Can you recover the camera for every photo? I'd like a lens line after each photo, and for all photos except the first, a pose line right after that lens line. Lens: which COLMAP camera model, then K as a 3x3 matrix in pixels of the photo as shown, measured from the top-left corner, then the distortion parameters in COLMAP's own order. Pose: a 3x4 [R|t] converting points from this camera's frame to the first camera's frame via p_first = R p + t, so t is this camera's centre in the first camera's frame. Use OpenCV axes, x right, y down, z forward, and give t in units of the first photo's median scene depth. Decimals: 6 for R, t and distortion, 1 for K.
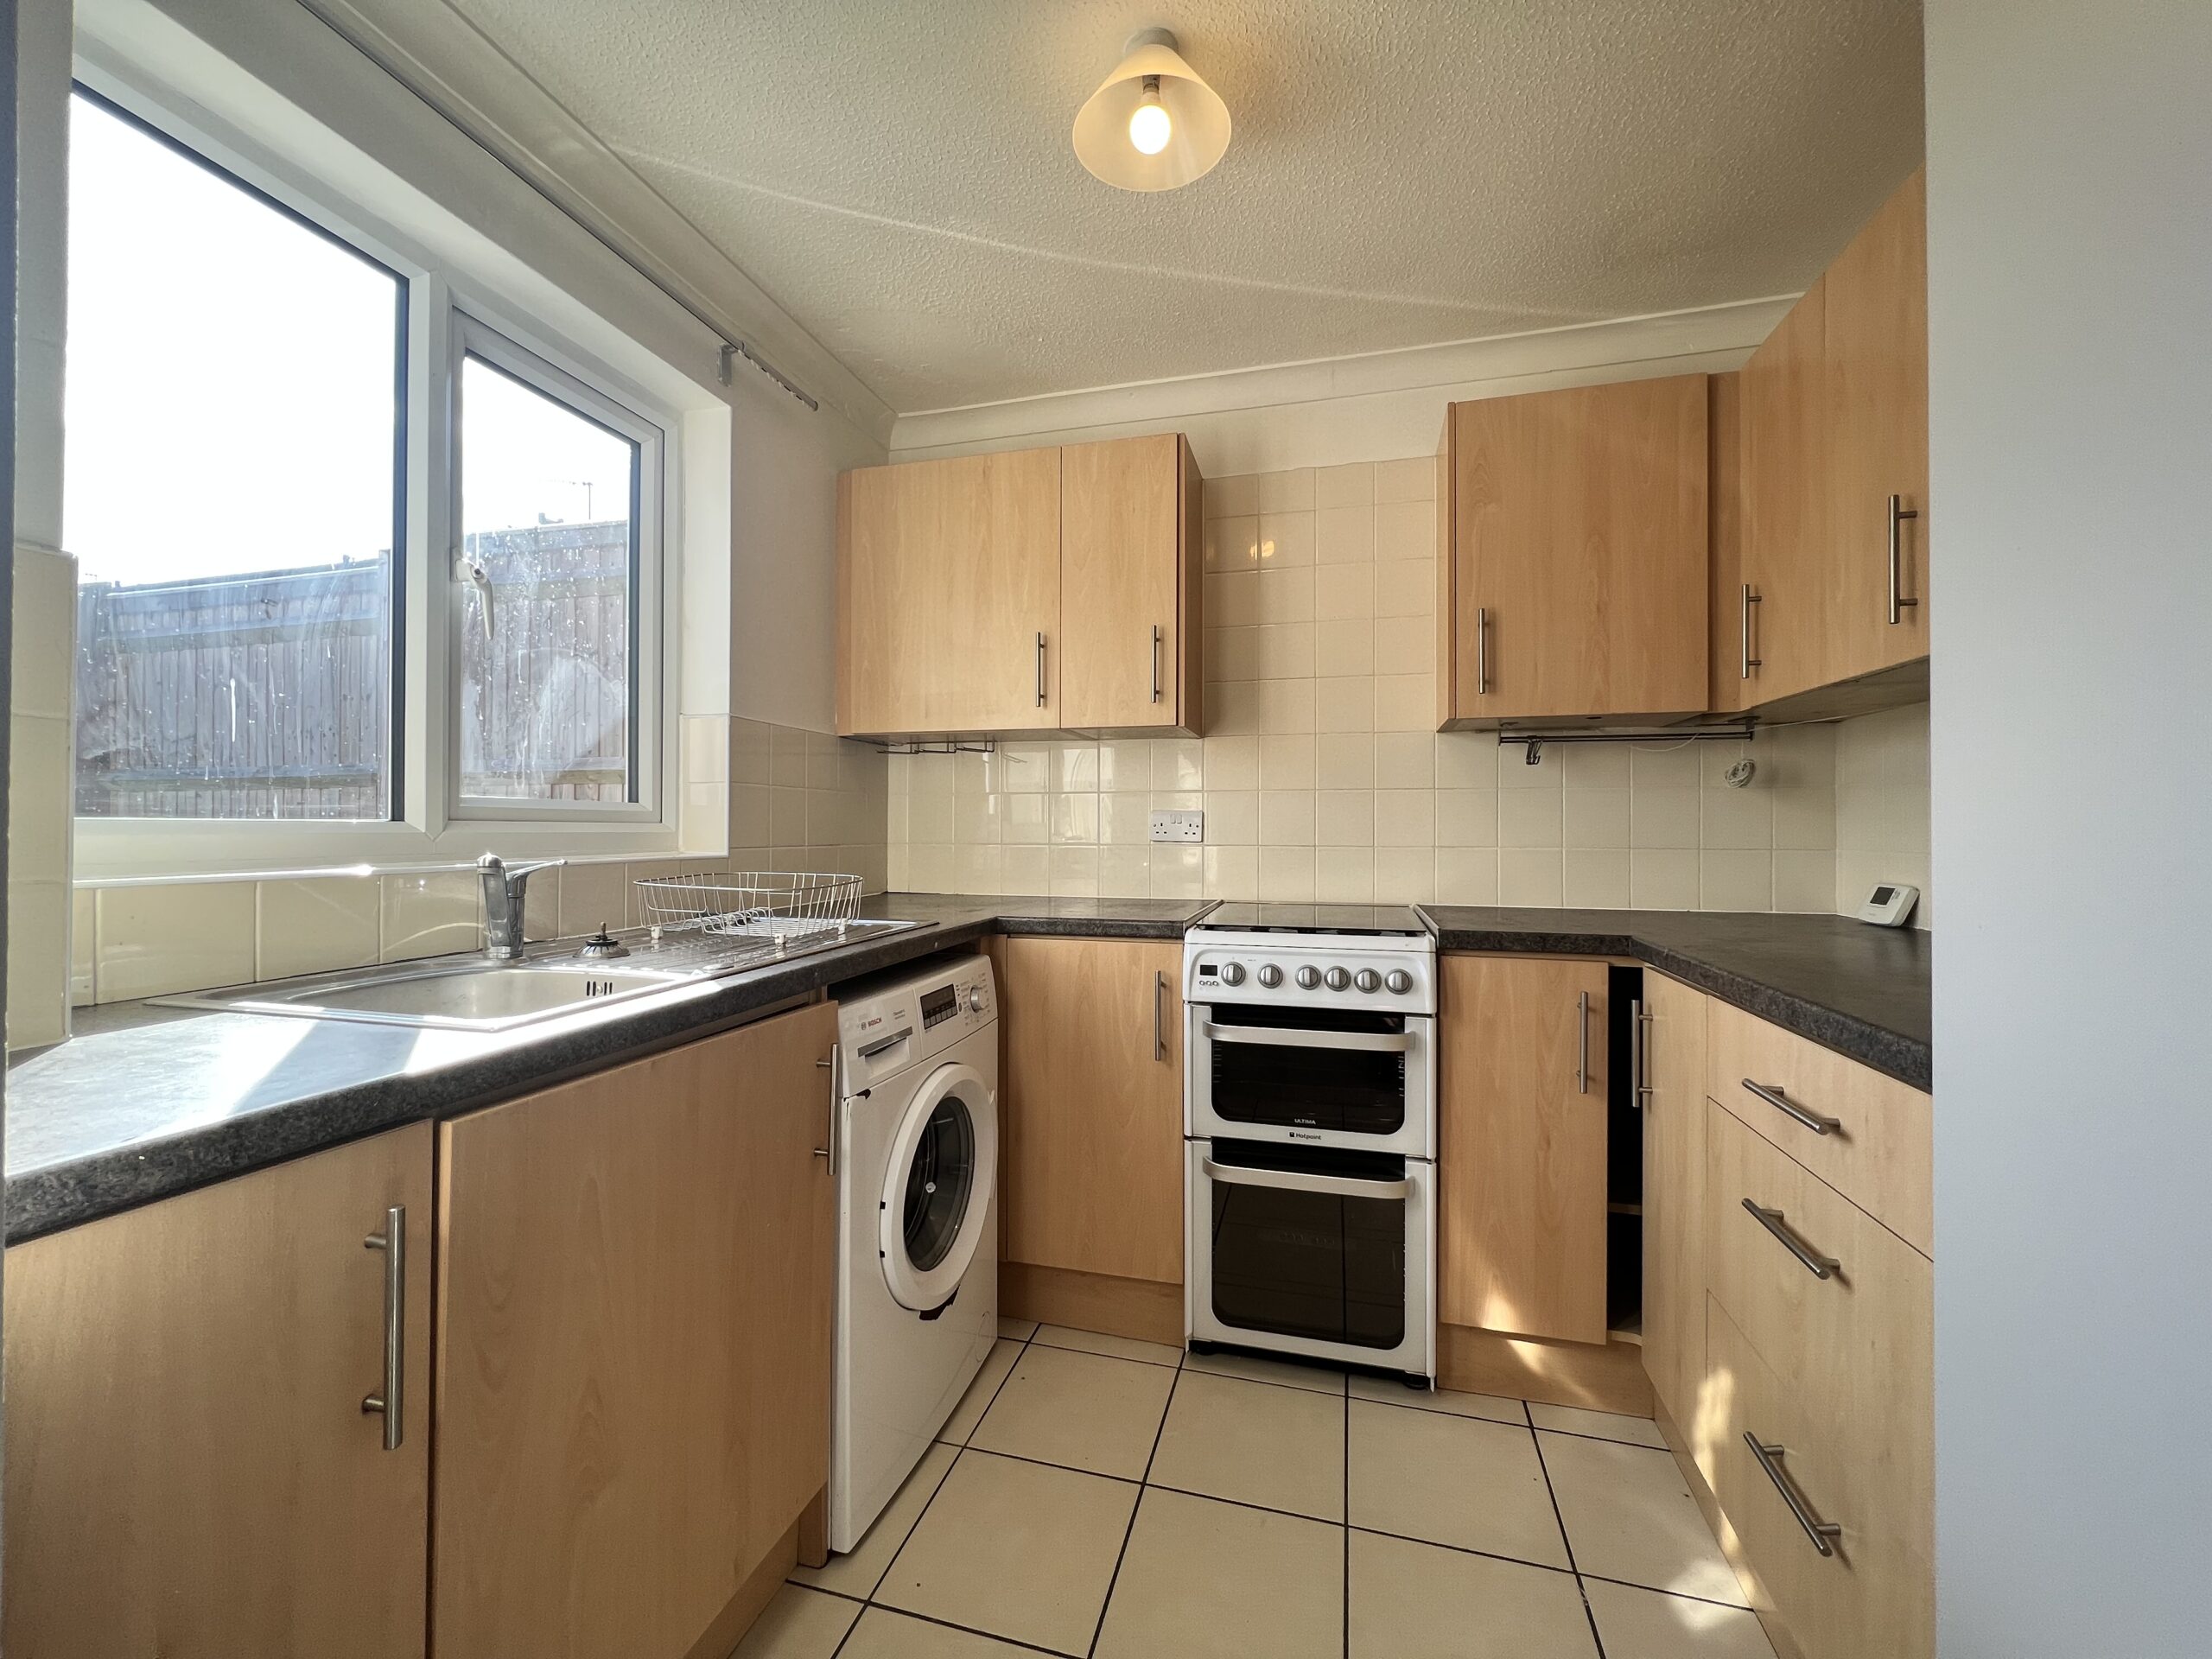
lens RADIAL K [[885.2, 0, 1101.5], [0, 885.2, 825.6], [0, 0, 1]] dist [-0.000370, 0.000578]
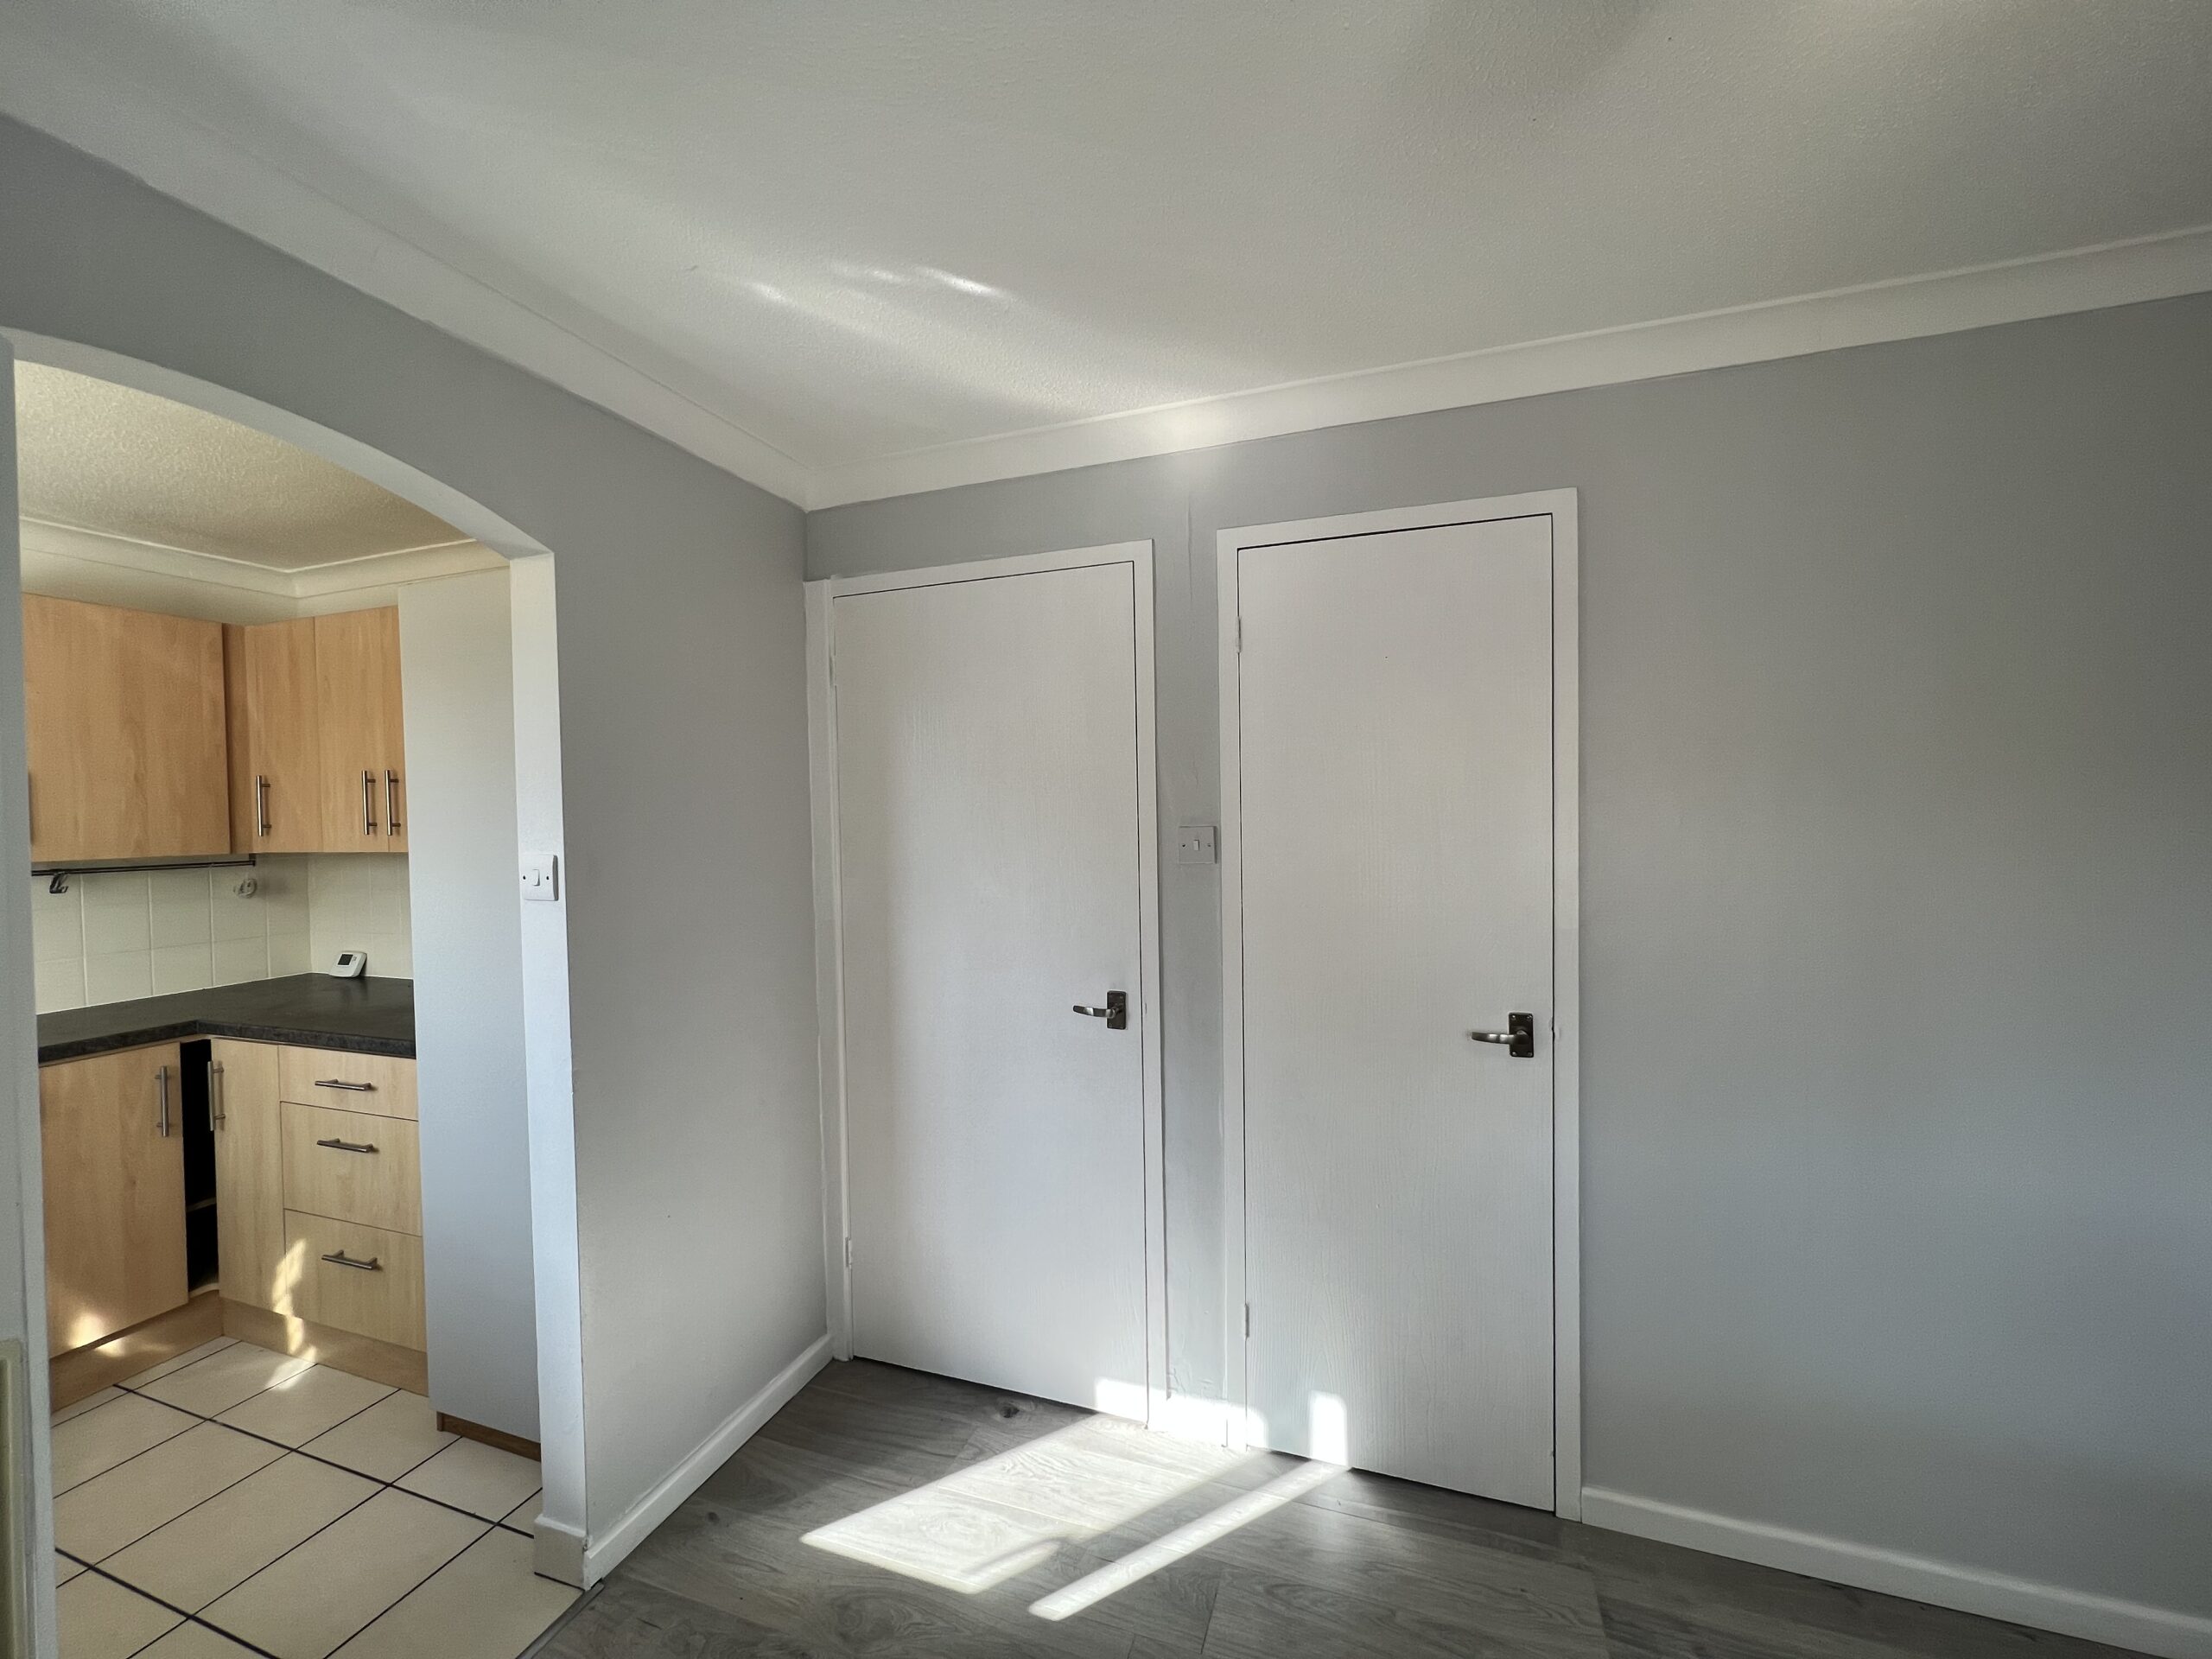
lens RADIAL K [[885.2, 0, 1101.5], [0, 885.2, 825.6], [0, 0, 1]] dist [-0.000370, 0.000578]
pose [[0.079152, -0.017277, 0.996713, -0.755138], [0.019253, 0.999690, 0.015800, -0.195458], [-0.996677, 0.017939, 0.079460, -0.635480]]
